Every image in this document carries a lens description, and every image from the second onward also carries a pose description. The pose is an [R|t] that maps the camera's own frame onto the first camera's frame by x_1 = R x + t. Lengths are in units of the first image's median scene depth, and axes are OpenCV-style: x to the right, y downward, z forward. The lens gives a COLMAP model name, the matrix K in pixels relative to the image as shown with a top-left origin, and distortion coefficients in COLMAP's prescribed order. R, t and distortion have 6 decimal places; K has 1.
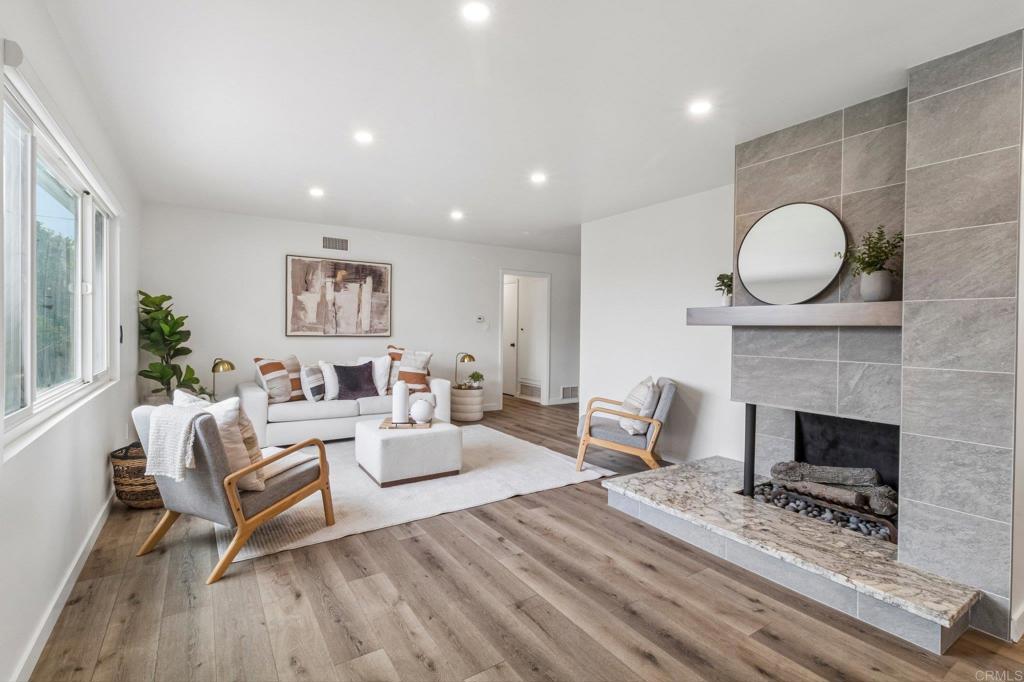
lens RADIAL K [[469.9, 0, 514.4], [0, 469.9, 332.5], [0, 0, 1]] dist [0.004707, 0.001230]
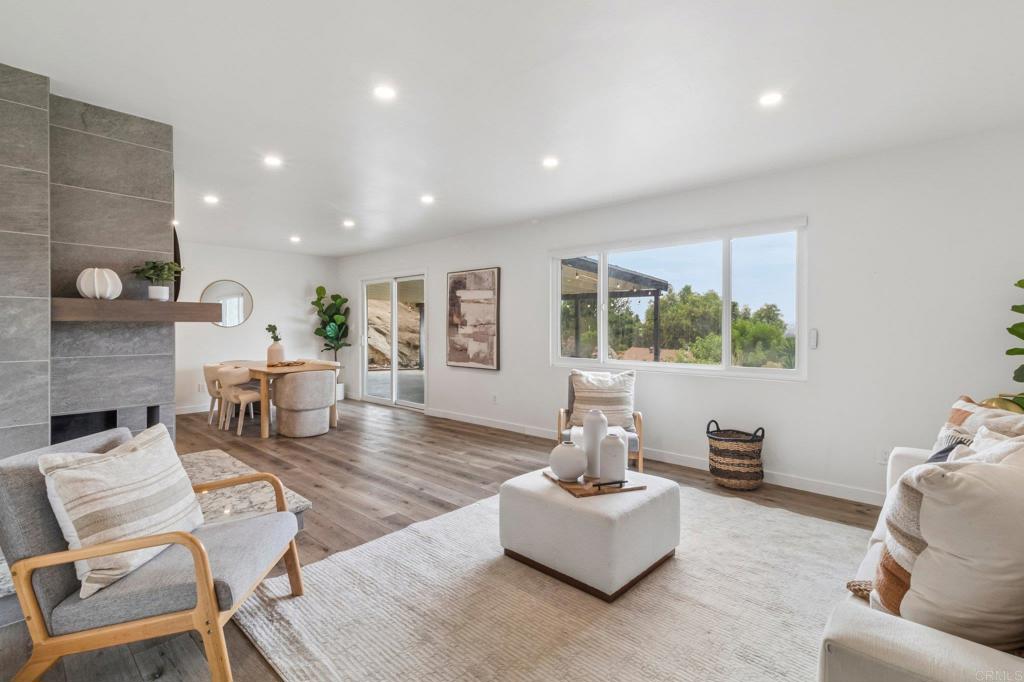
lens RADIAL K [[469.9, 0, 504.7], [0, 469.9, 331.4], [0, 0, 1]] dist [0.004707, 0.001230]
pose [[-0.974673, -0.006537, -0.223538, 0.042910], [-0.009368, 0.999889, 0.011605, -0.017645], [0.223437, 0.013405, -0.974626, 2.448203]]
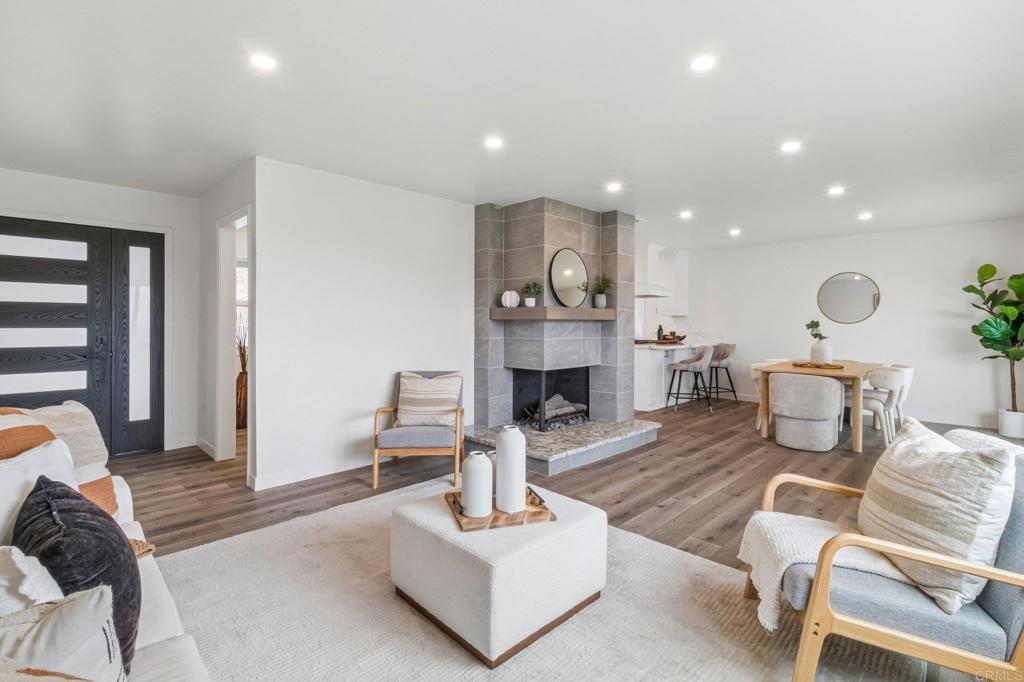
lens RADIAL K [[469.9, 0, 501.6], [0, 469.9, 329.5], [0, 0, 1]] dist [0.004707, 0.001230]
pose [[-0.189665, -0.023544, 0.981567, -1.136880], [-0.000293, 0.999714, 0.023923, -0.023316], [-0.981849, 0.004250, -0.189617, 1.688409]]
